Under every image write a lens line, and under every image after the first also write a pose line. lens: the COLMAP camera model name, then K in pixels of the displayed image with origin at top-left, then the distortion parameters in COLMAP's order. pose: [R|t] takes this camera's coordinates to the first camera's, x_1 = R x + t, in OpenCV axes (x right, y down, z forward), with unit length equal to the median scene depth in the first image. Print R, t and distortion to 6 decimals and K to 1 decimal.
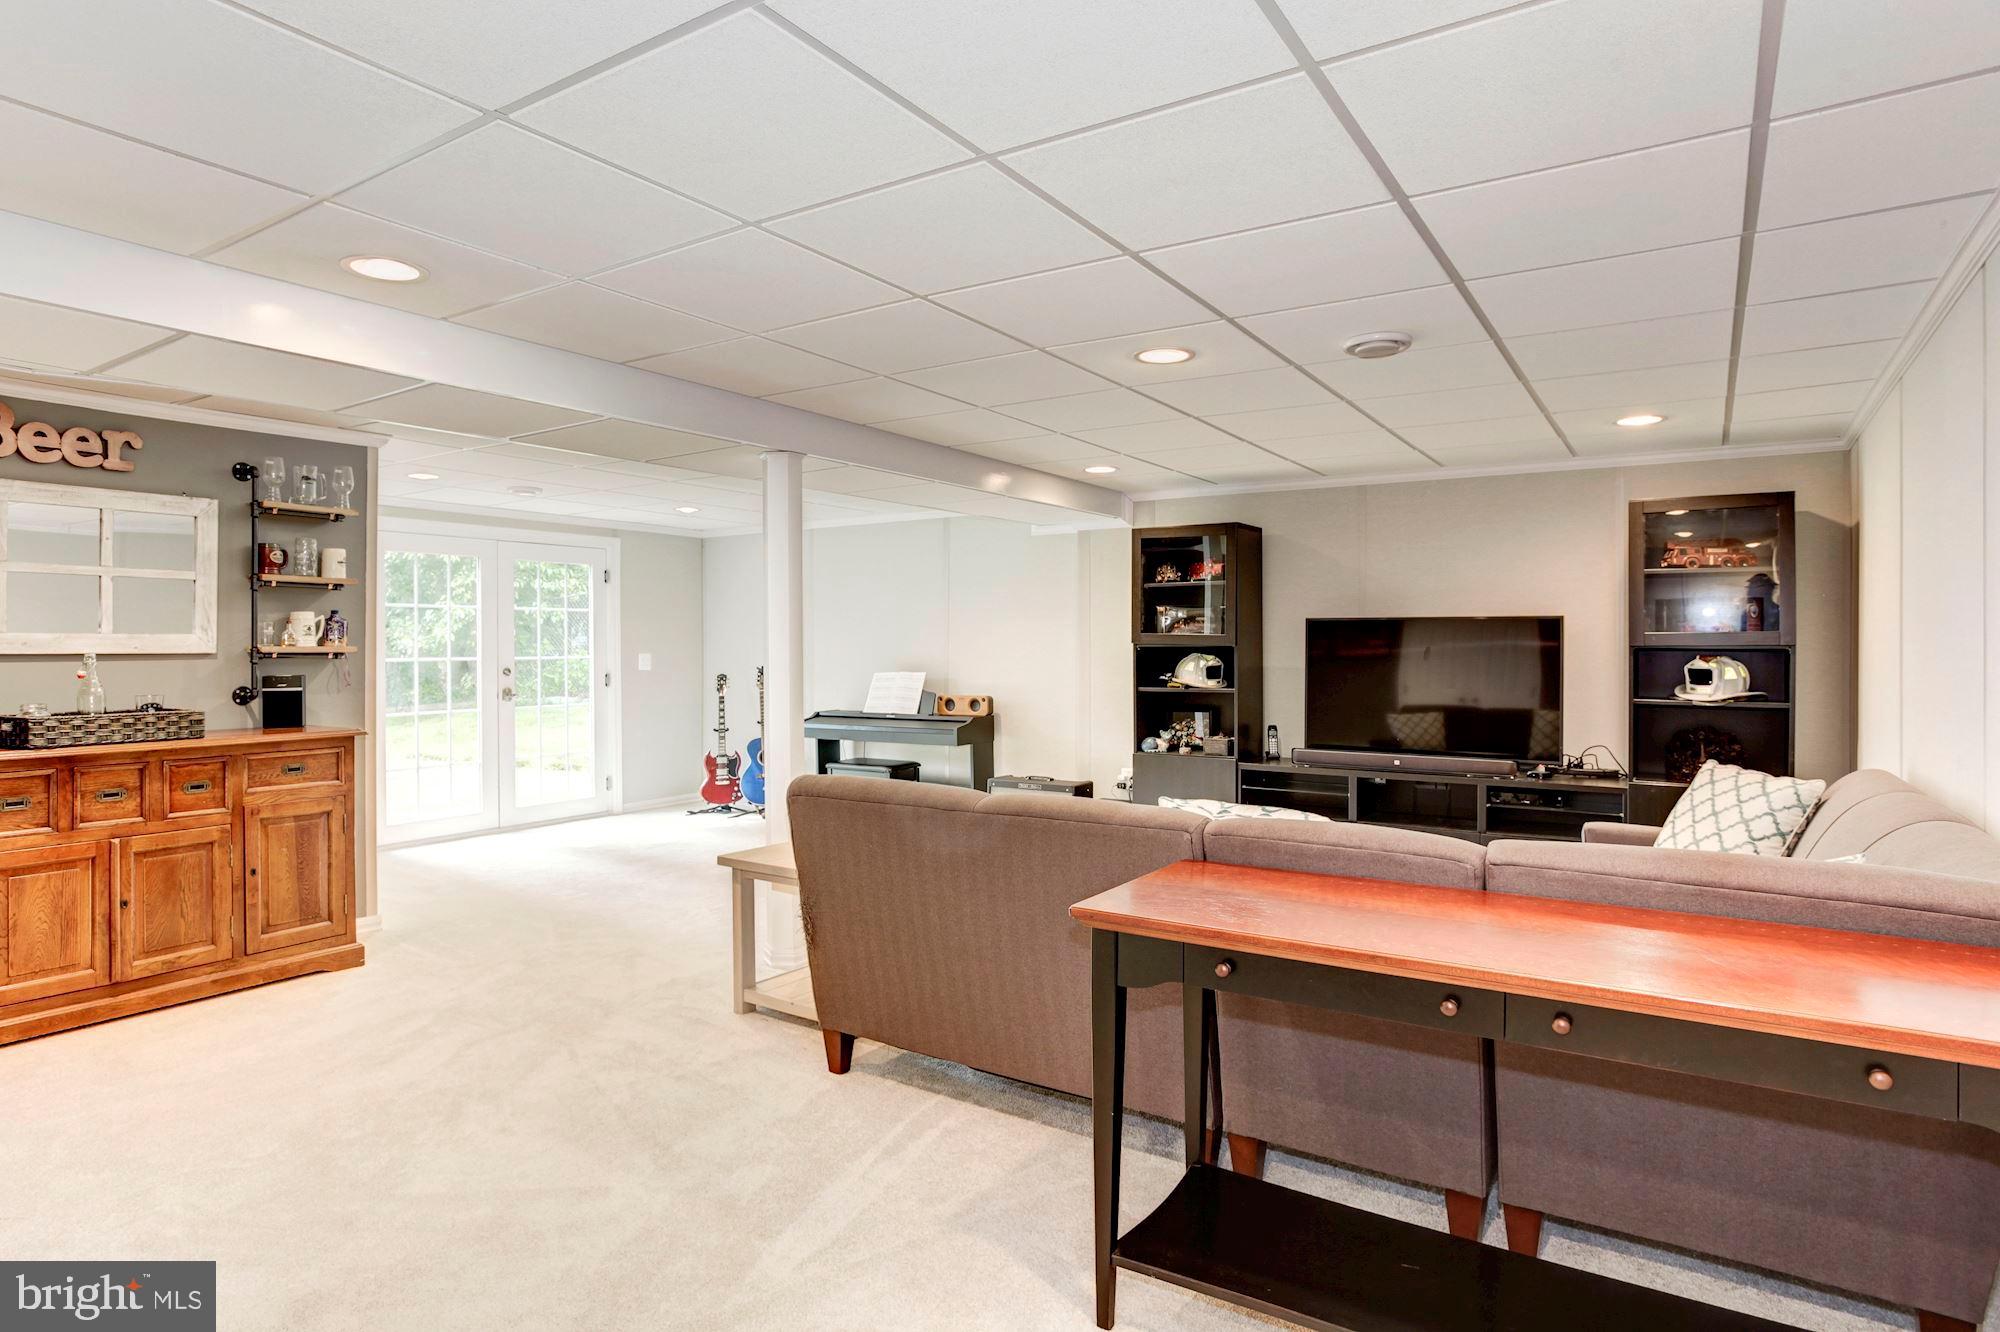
lens RADIAL K [[1157.1, 0, 1006.6], [0, 1157.1, 664.2], [0, 0, 1]] dist [-0.008026, -0.000232]
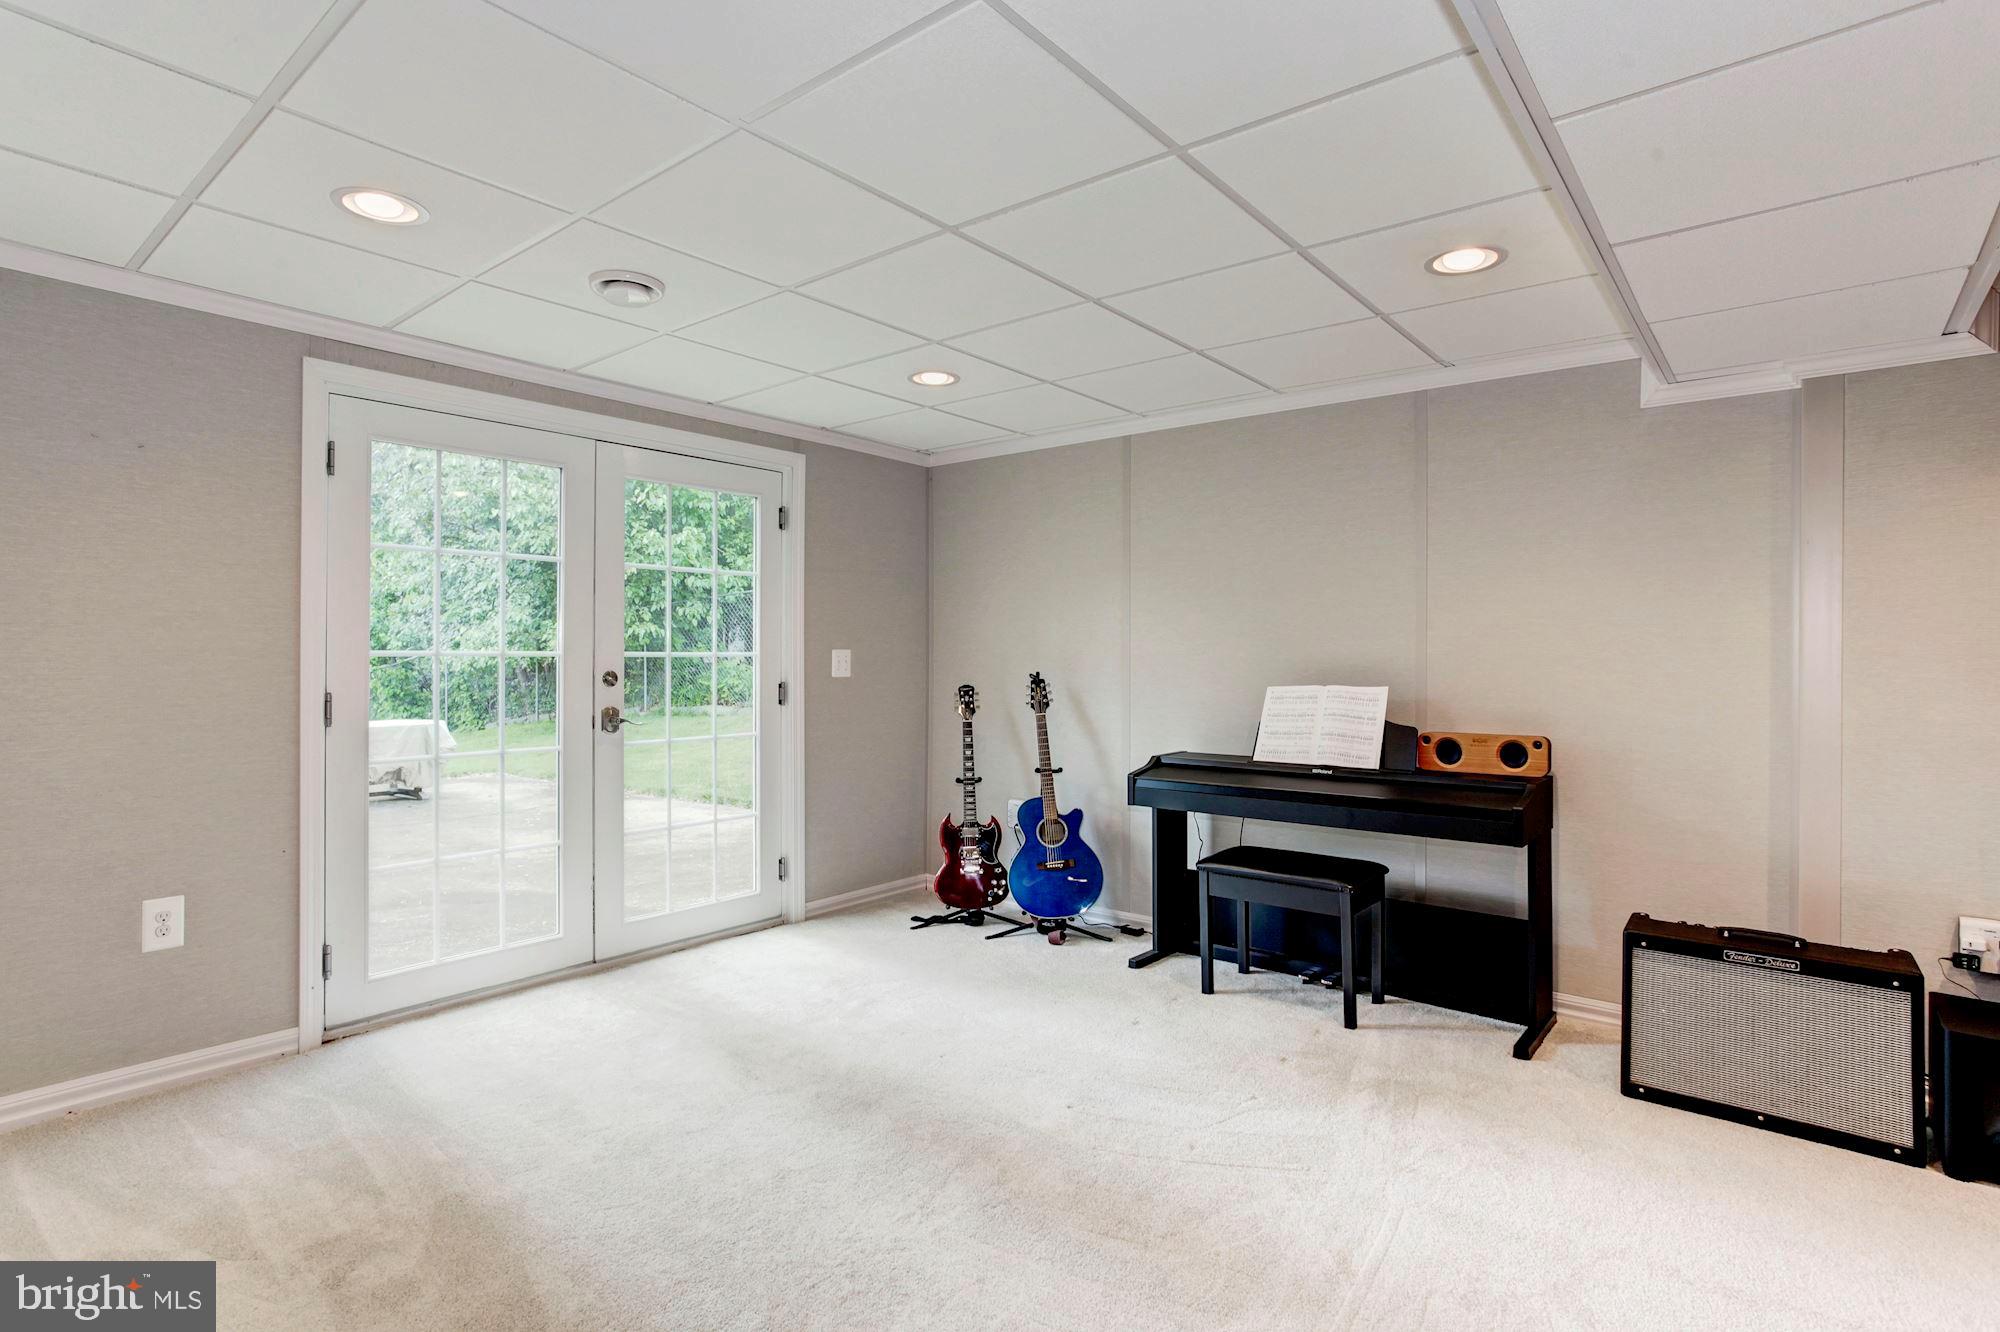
lens RADIAL K [[996.2, 0, 994.3], [0, 996.2, 658.8], [0, 0, 1]] dist [-0.021372, 0.009755]
pose [[0.994393, 0.005783, -0.105593, -0.183524], [-0.006891, 0.999925, -0.010133, 0.000146], [0.105527, 0.010803, 0.994358, 0.504460]]
